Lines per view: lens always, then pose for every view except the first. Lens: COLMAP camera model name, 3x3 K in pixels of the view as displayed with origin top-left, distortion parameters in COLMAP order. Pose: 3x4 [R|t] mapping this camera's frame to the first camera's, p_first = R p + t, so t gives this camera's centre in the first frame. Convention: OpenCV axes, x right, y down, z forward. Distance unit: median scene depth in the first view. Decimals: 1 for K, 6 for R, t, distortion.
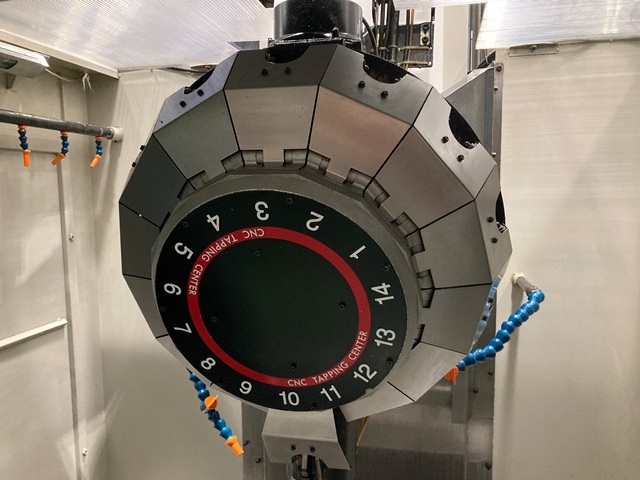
lens RADIAL K [[525.4, 0, 326.1], [0, 525.4, 249.5], [0, 0, 1]] dist [0.032755, -0.025700]
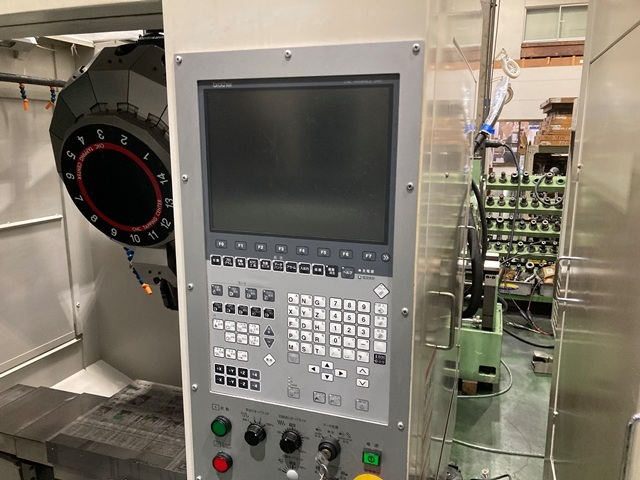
lens RADIAL K [[525.4, 0, 311.4], [0, 525.4, 247.9], [0, 0, 1]] dist [0.032755, -0.025700]
pose [[0.990767, 0.041439, -0.129091, 0.797767], [-0.028644, 0.994631, 0.099441, 0.112112], [0.132519, -0.094825, 0.986634, -0.772445]]
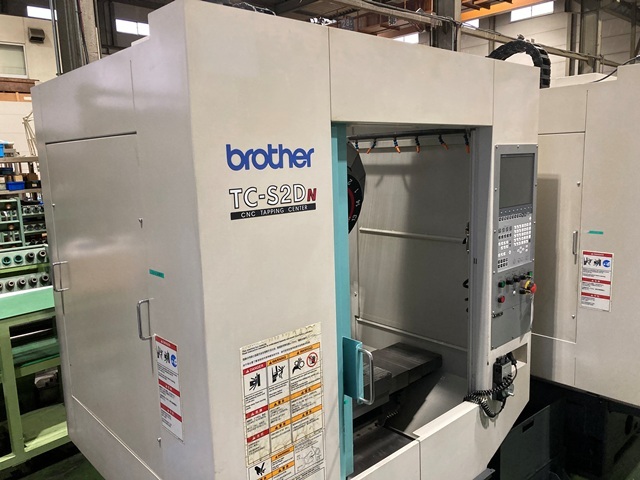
lens RADIAL K [[525.4, 0, 317.7], [0, 525.4, 235.0], [0, 0, 1]] dist [0.032755, -0.025700]
pose [[0.578173, -0.125106, 0.806266, -2.369684], [0.112695, 0.990948, 0.072950, 0.014062], [-0.808094, 0.048684, 0.587038, -0.628114]]
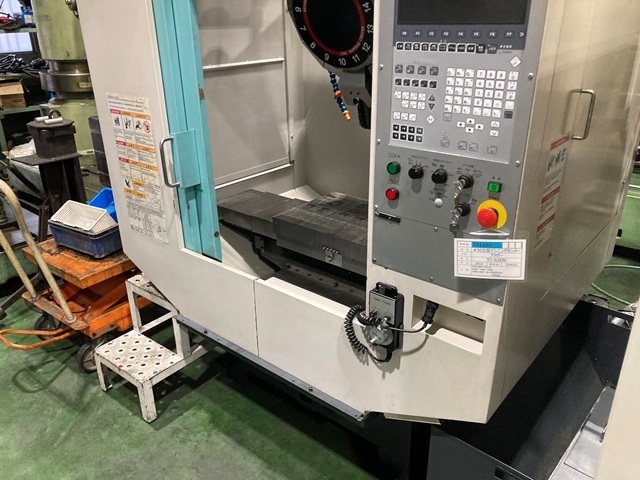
lens RADIAL K [[525.4, 0, 313.8], [0, 525.4, 243.4], [0, 0, 1]] dist [0.032755, -0.025700]
pose [[0.880114, 0.186726, -0.436501, 1.022727], [-0.044843, 0.947994, 0.315114, 0.316792], [0.472640, -0.257762, 0.842716, -1.301189]]
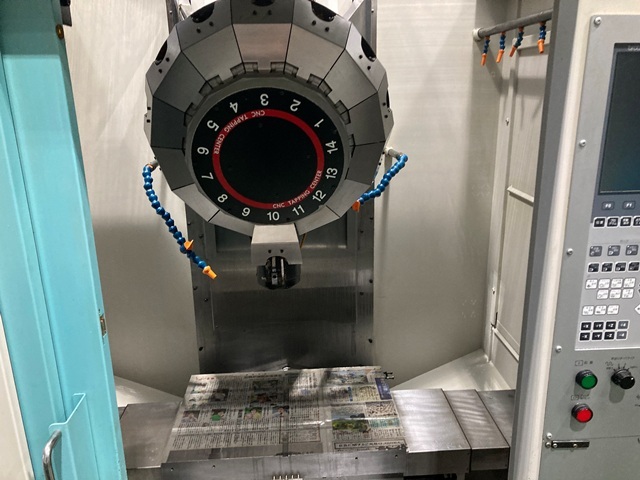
lens RADIAL K [[525.4, 0, 324.8], [0, 525.4, 239.1], [0, 0, 1]] dist [0.032755, -0.025700]
pose [[0.963866, -0.080915, 0.253802, -0.342263], [0.037521, 0.984491, 0.171375, 0.074038], [-0.263733, -0.155660, 0.951953, -0.650049]]
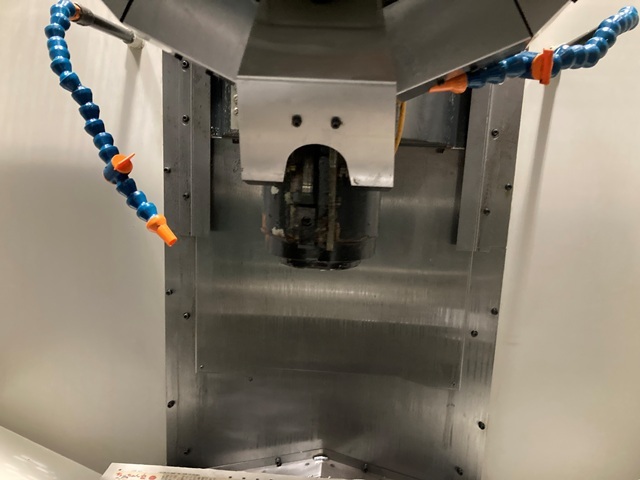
lens RADIAL K [[525.4, 0, 321.7], [0, 525.4, 245.9], [0, 0, 1]] dist [0.032755, -0.025700]
pose [[0.986989, 0.026527, 0.158585, -0.128642], [-0.038161, 0.996763, 0.070768, 0.514353], [-0.156195, -0.075899, 0.984806, 0.542567]]
